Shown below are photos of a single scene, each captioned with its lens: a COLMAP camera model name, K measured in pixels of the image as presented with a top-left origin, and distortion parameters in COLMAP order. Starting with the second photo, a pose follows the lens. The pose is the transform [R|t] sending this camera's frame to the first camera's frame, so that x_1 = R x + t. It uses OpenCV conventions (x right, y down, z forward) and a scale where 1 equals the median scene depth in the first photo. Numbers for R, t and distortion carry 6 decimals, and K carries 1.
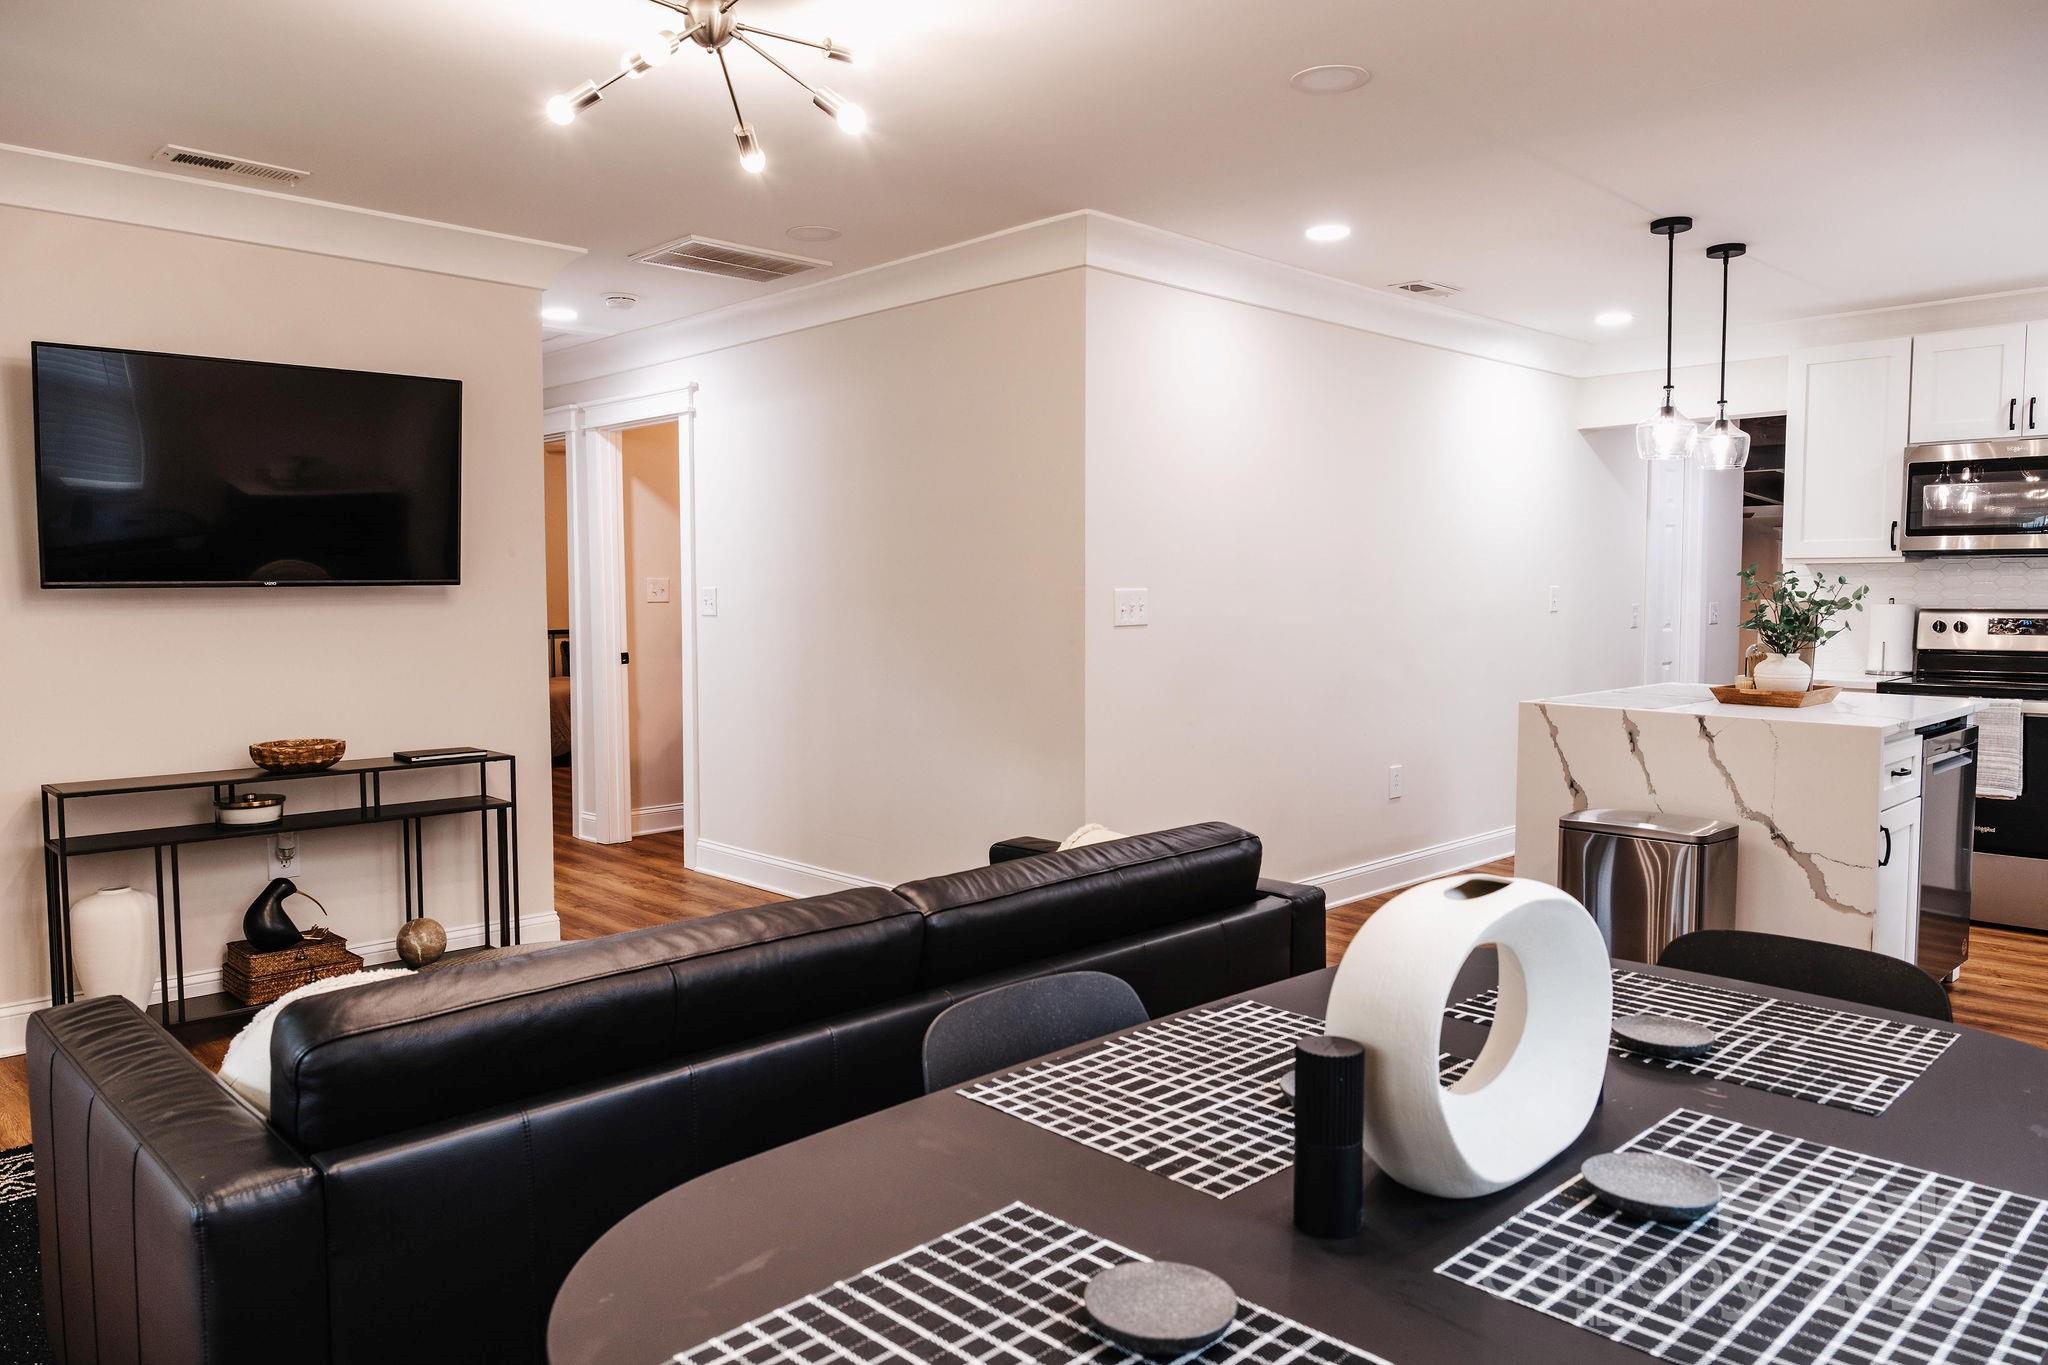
lens RADIAL K [[1392.5, 0, 1034.1], [0, 1392.5, 677.8], [0, 0, 1]] dist [-0.011321, 0.003959]
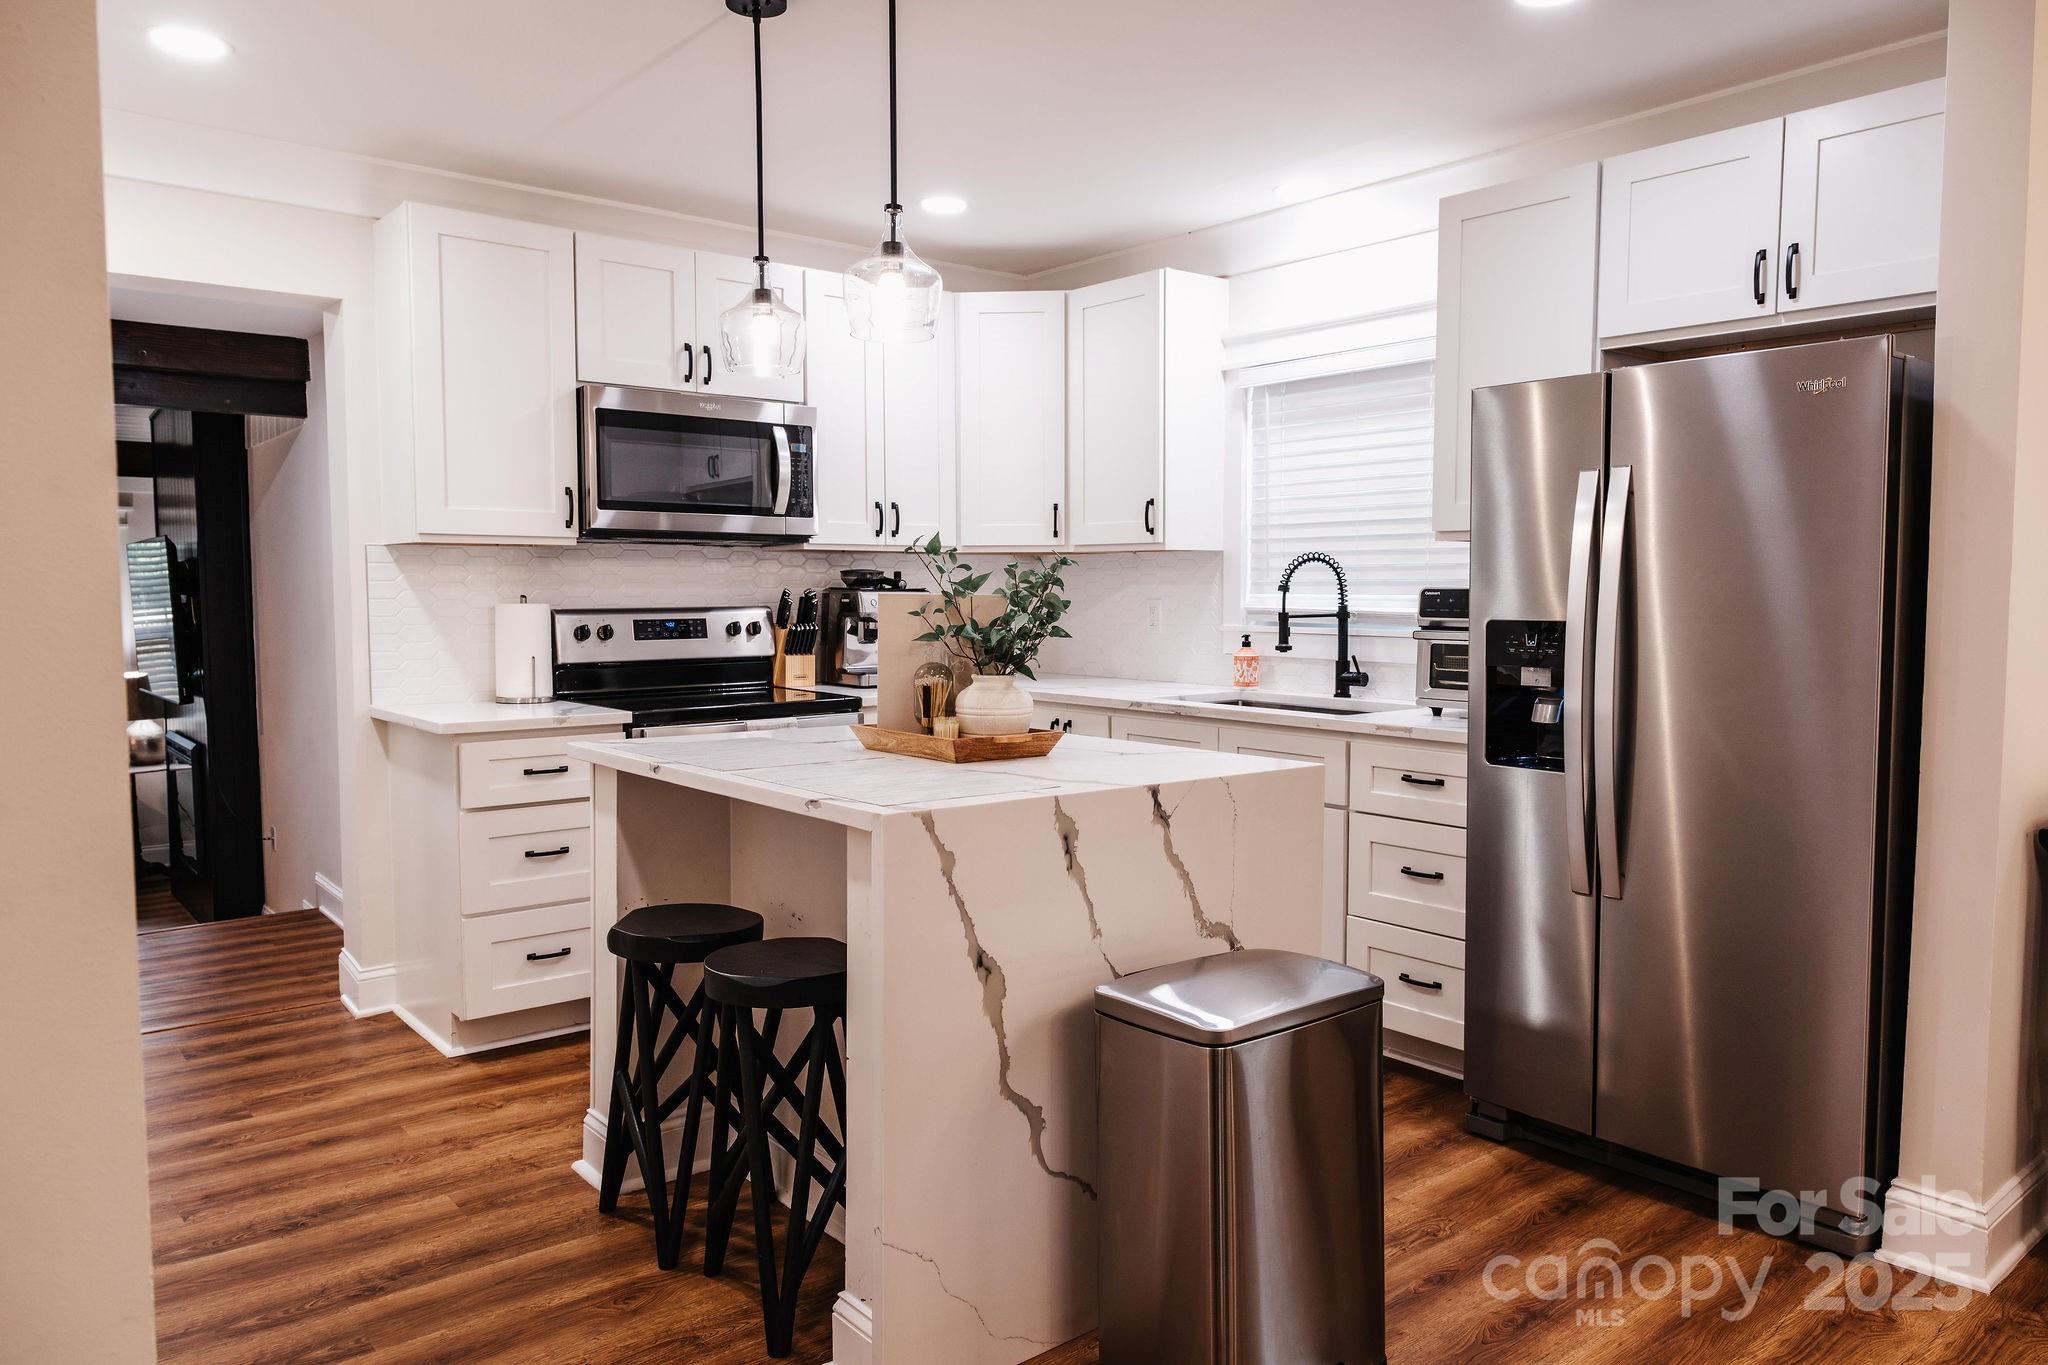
lens RADIAL K [[1392.5, 0, 1043.8], [0, 1392.5, 686.3], [0, 0, 1]] dist [-0.011321, 0.003959]
pose [[0.103781, -0.067683, 0.992295, -0.099504], [0.068848, 0.995778, 0.060720, -0.049849], [-0.992214, 0.062016, 0.108002, 0.913503]]
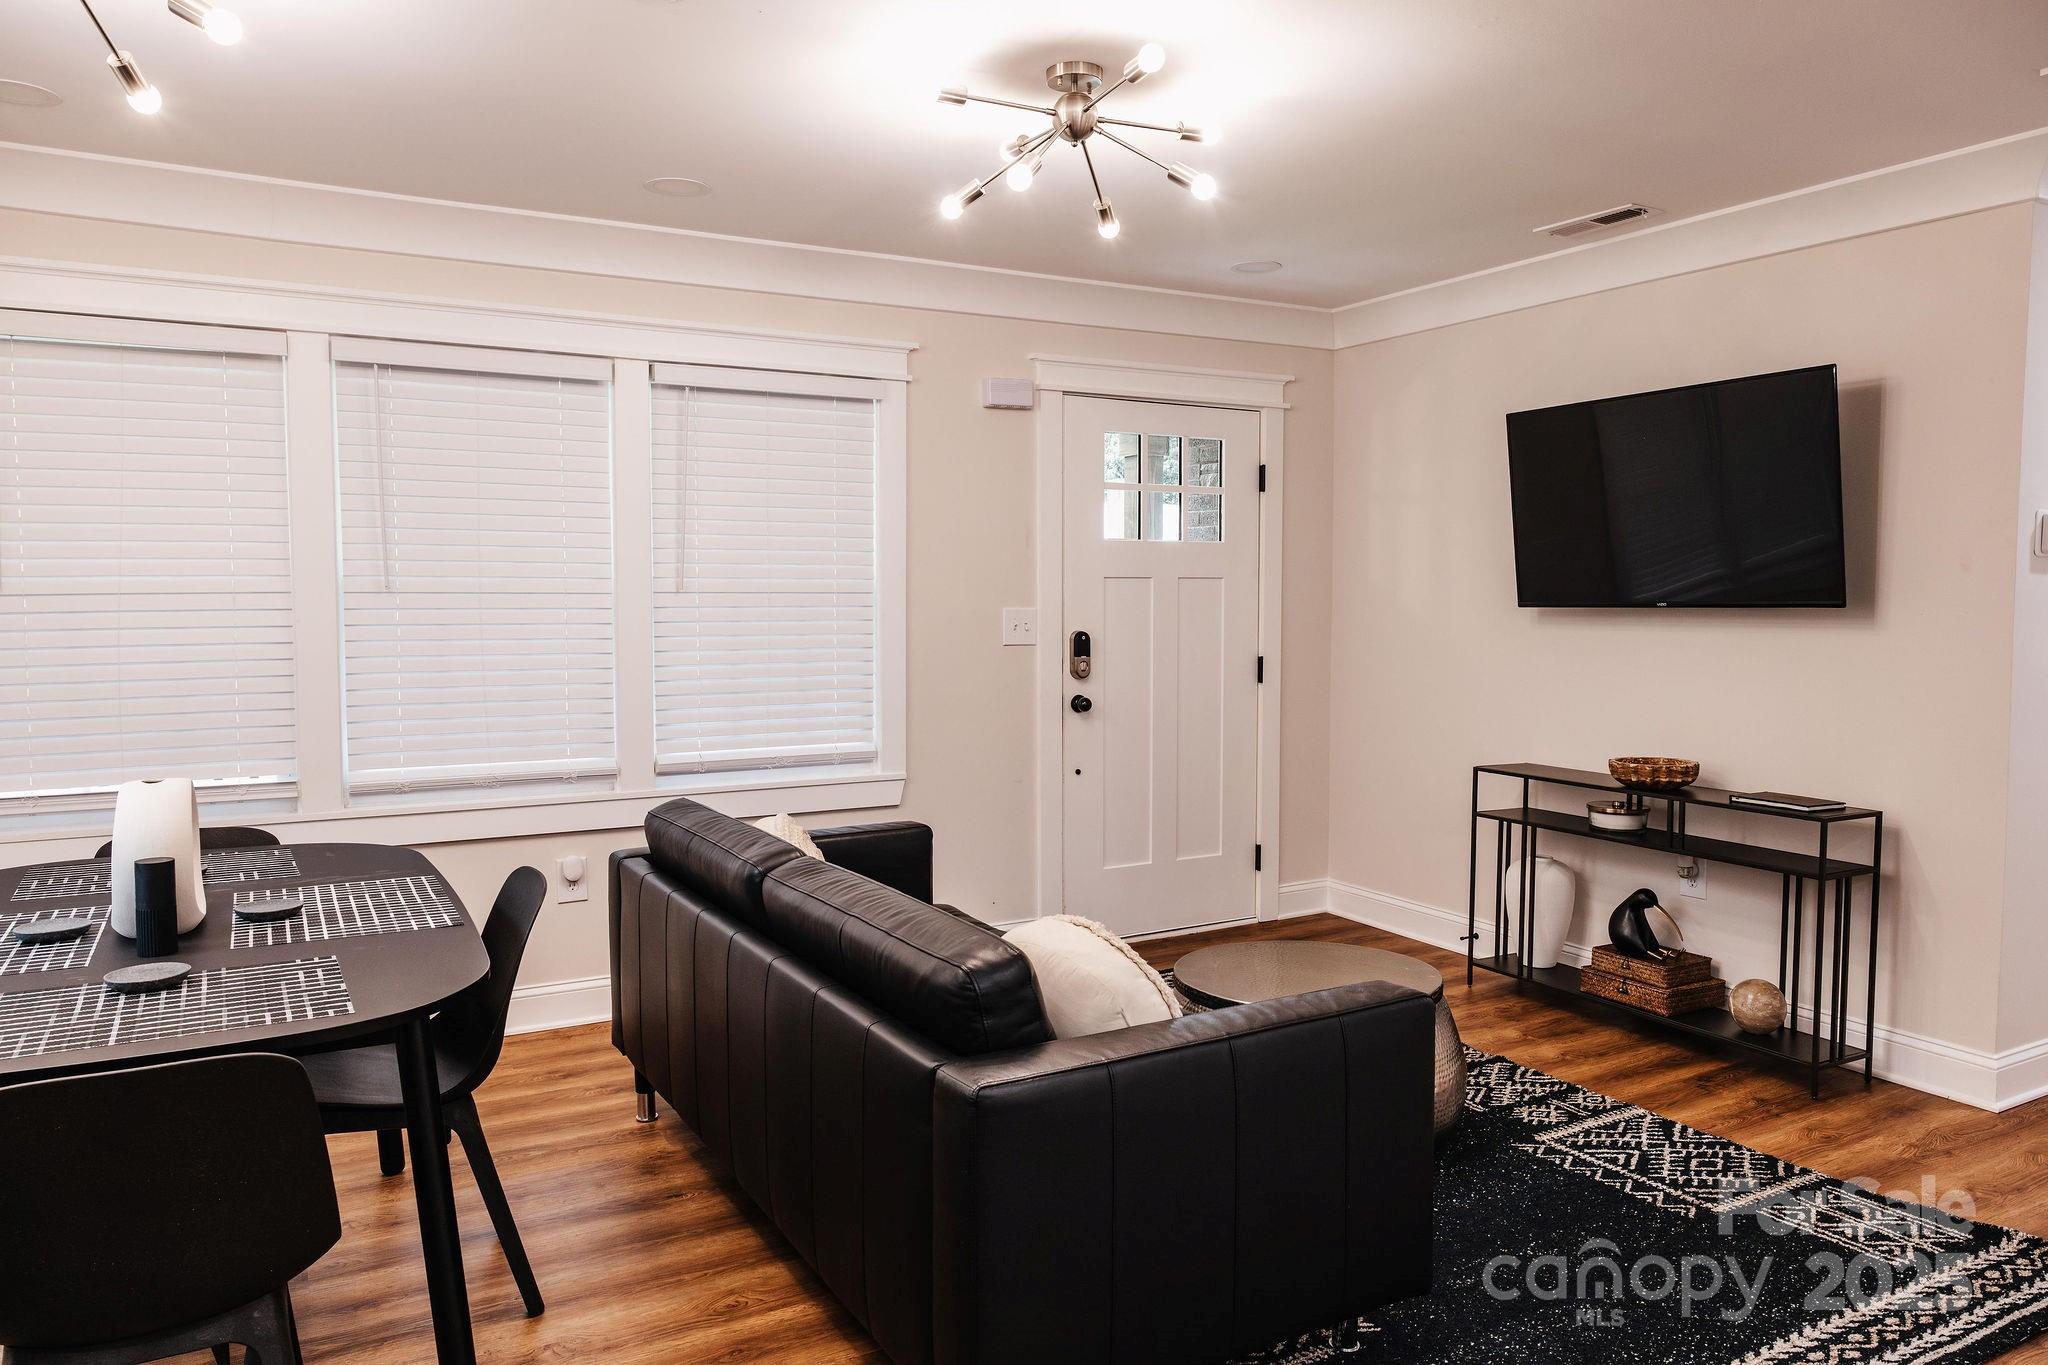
lens RADIAL K [[1392.5, 0, 1031.0], [0, 1392.5, 678.8], [0, 0, 1]] dist [-0.011321, 0.003959]
pose [[-0.252835, 0.068117, -0.965109, 0.538419], [-0.066820, 0.993907, 0.087655, -0.067670], [0.965199, 0.086650, -0.246743, 0.763507]]
